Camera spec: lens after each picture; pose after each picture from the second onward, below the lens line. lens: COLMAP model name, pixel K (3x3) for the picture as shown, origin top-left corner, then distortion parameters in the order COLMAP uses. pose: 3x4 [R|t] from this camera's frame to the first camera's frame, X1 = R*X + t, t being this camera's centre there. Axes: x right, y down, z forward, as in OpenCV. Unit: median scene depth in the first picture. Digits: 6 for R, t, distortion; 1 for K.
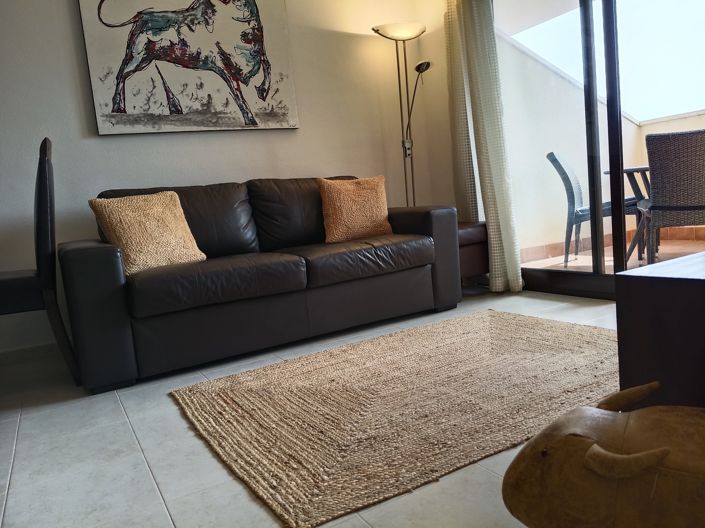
lens RADIAL K [[531.5, 0, 352.5], [0, 531.5, 264.0], [0, 0, 1]] dist [0.077143, -0.132460]
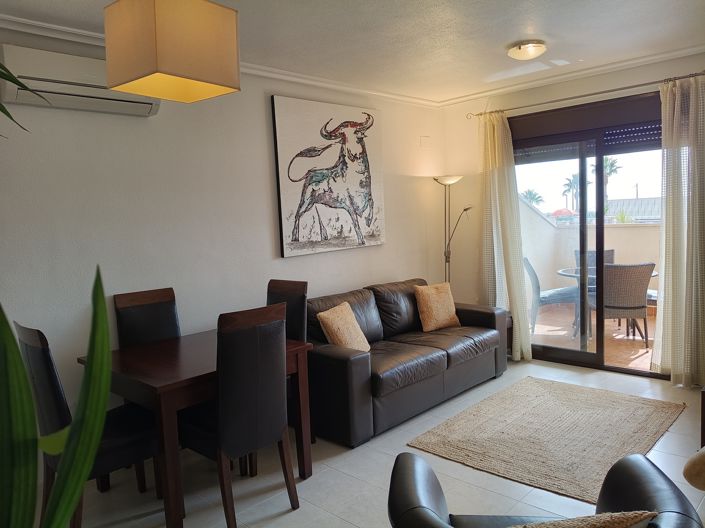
lens RADIAL K [[531.5, 0, 352.5], [0, 531.5, 264.0], [0, 0, 1]] dist [0.077143, -0.132460]
pose [[0.958604, 0.027813, 0.283380, -0.647745], [-0.015298, 0.998811, -0.046283, -0.152539], [-0.284331, 0.040032, 0.957890, -0.350790]]
